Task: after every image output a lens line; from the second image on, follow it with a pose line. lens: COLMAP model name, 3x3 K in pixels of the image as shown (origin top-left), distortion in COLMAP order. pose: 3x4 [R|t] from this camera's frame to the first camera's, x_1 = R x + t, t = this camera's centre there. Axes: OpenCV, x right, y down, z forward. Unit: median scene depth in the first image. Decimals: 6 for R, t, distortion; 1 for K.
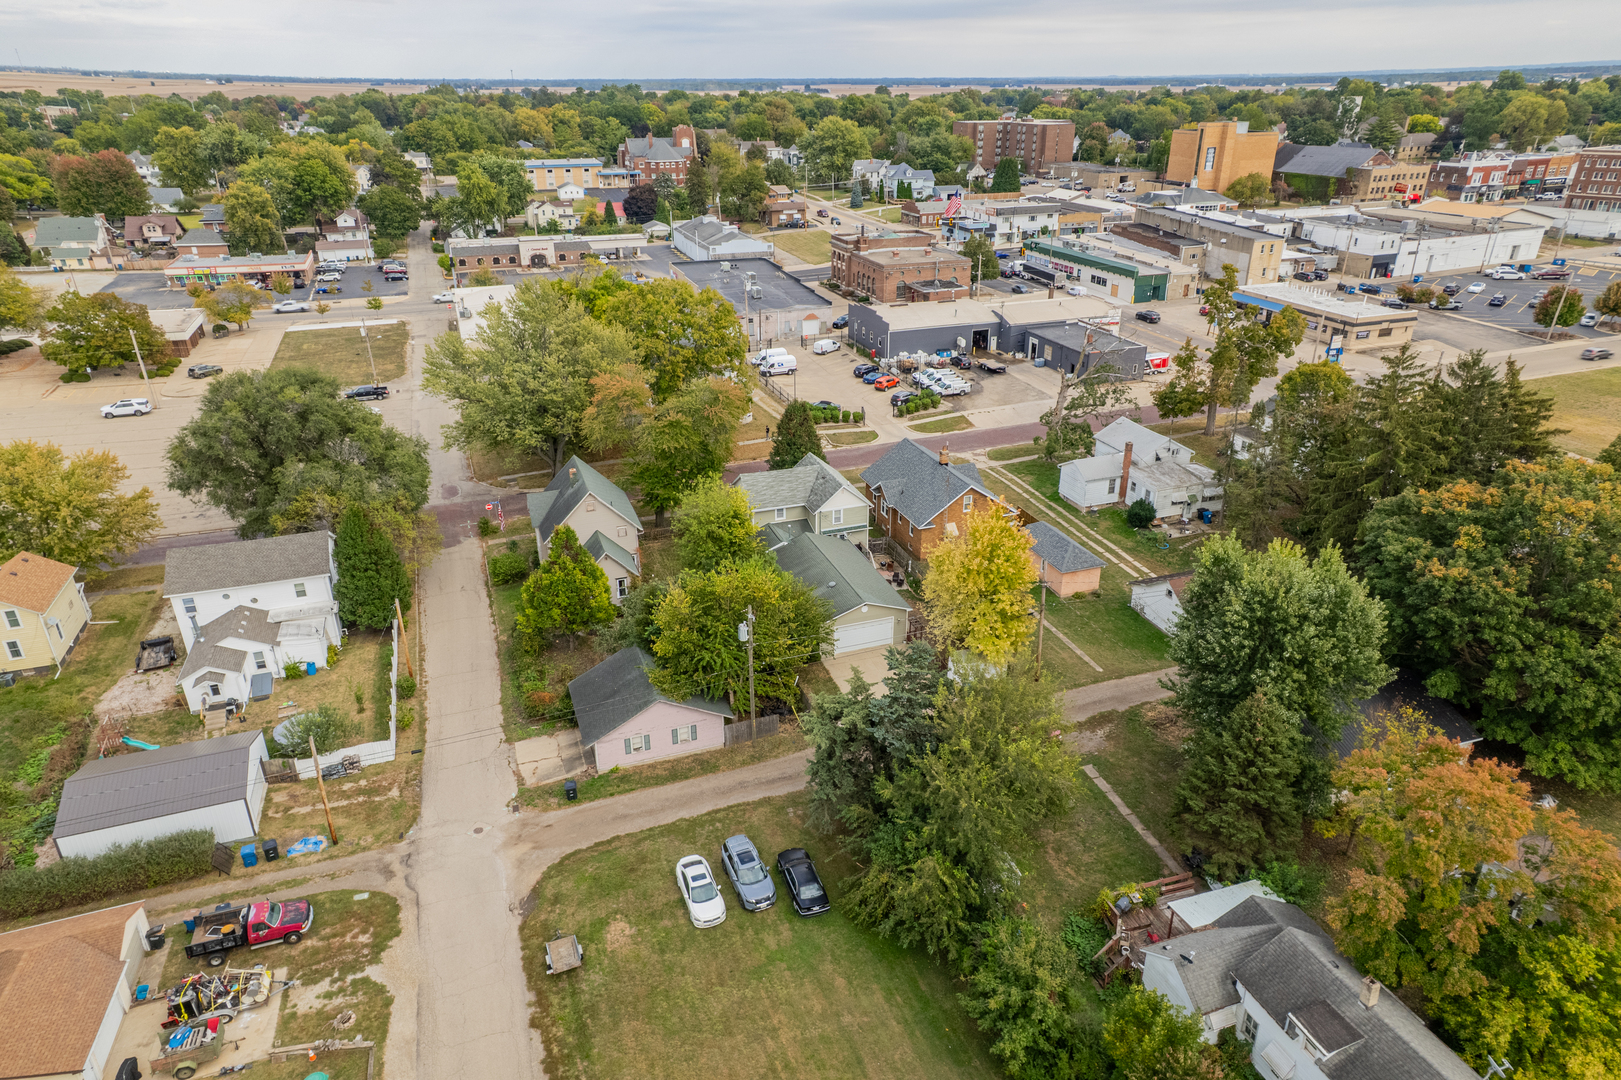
lens RADIAL K [[1026.3, 0, 819.0], [0, 1026.3, 539.9], [0, 0, 1]] dist [0.018066, 0.035256]
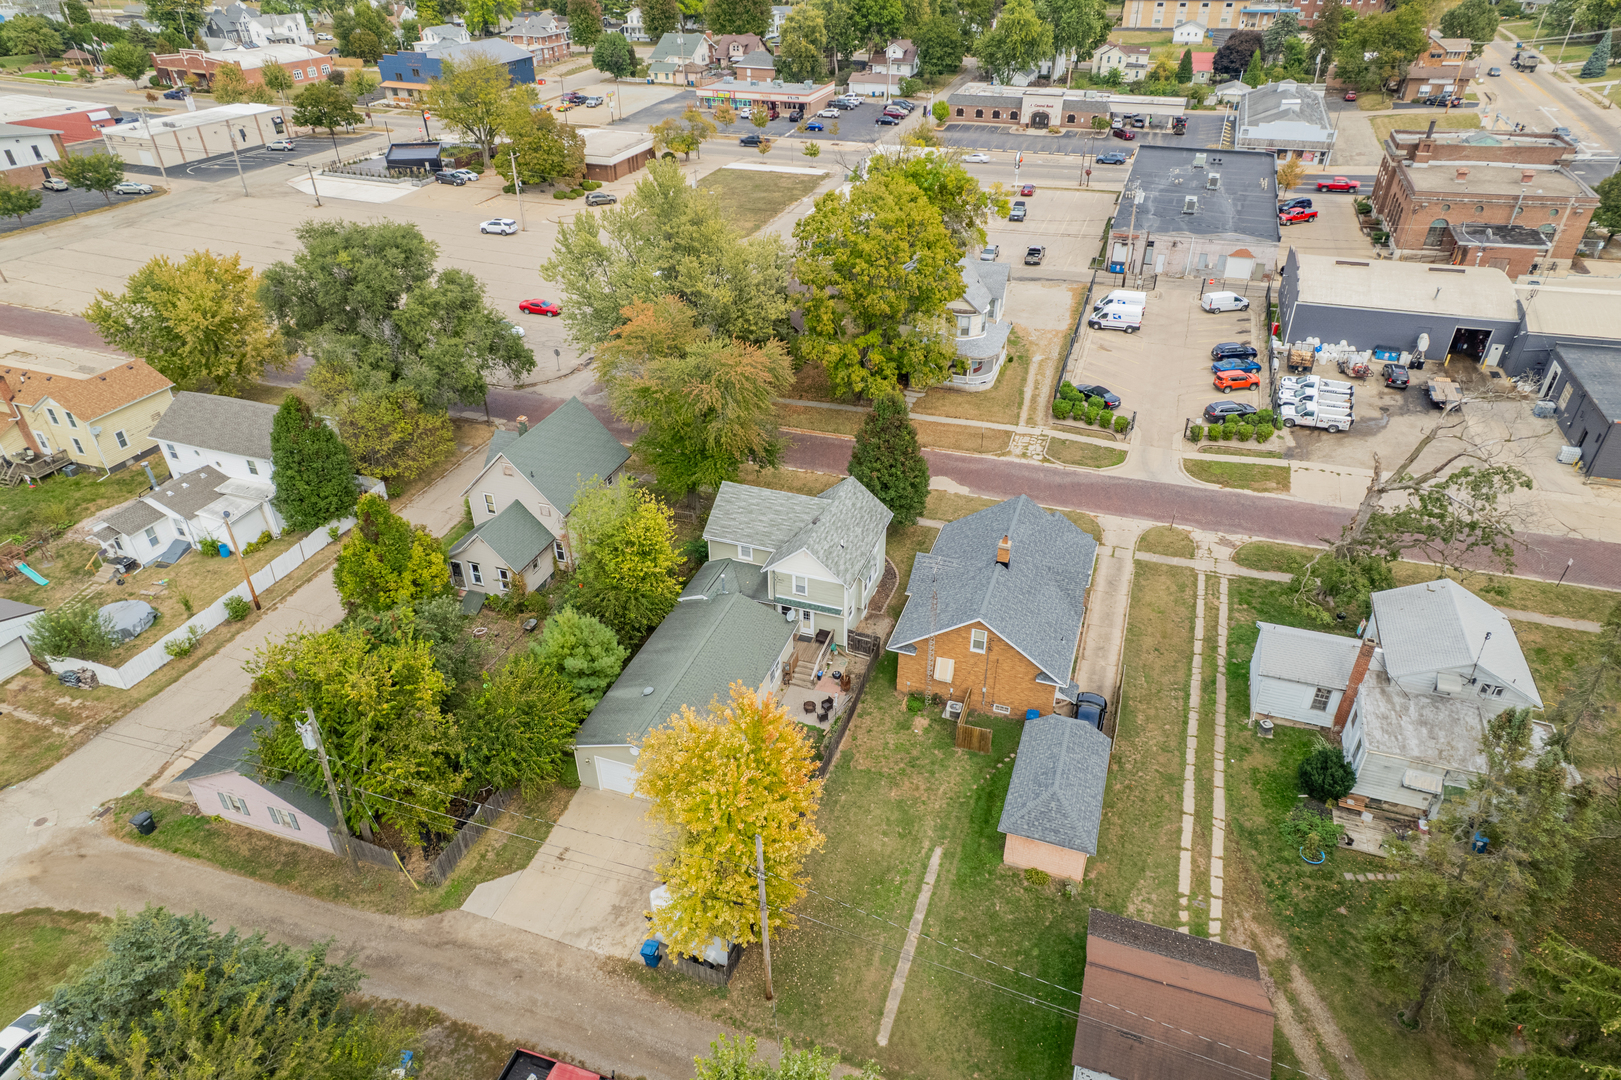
lens RADIAL K [[1026.3, 0, 810.0], [0, 1026.3, 539.9], [0, 0, 1]] dist [0.018066, 0.035256]
pose [[0.776937, 0.338091, -0.531097, 0.227711], [-0.259570, 0.940558, 0.219029, -0.122642], [0.573579, -0.032315, 0.818512, 0.269713]]
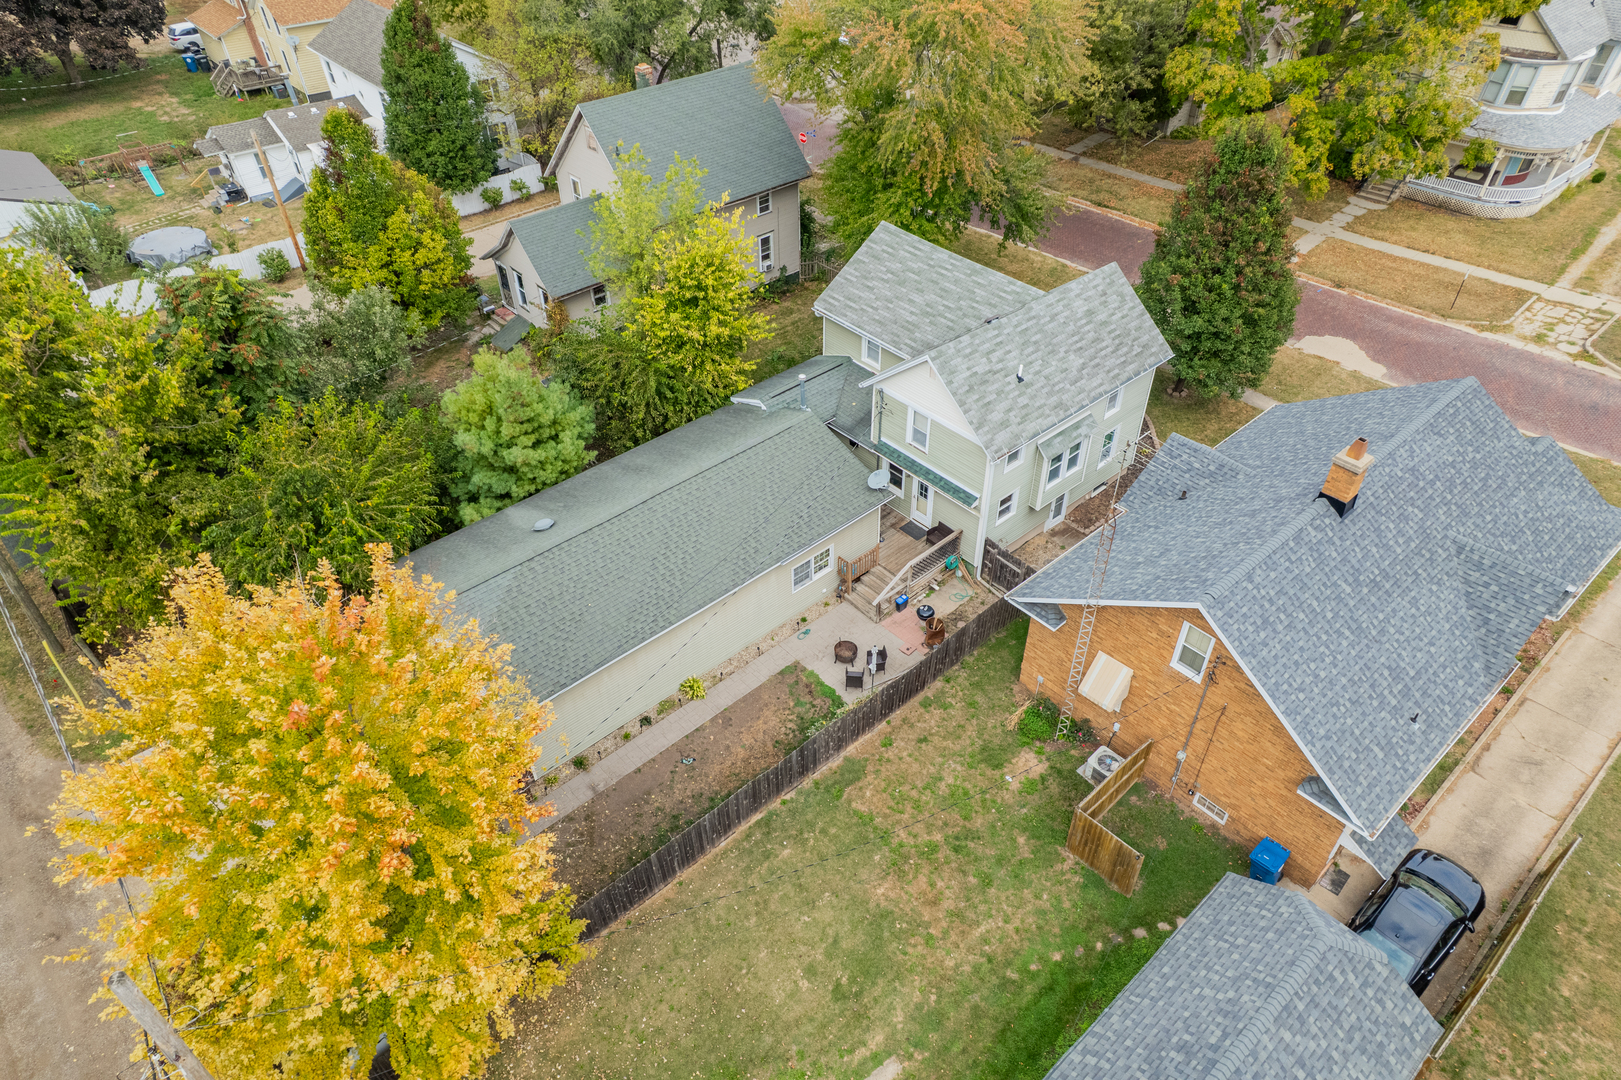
lens RADIAL K [[1026.3, 0, 801.4], [0, 1026.3, 545.5], [0, 0, 1]] dist [0.018066, 0.035256]
pose [[0.376052, 0.605633, -0.701280, 0.167844], [-0.380346, 0.791025, 0.479183, -0.088534], [0.844939, 0.086531, 0.527817, 0.476863]]
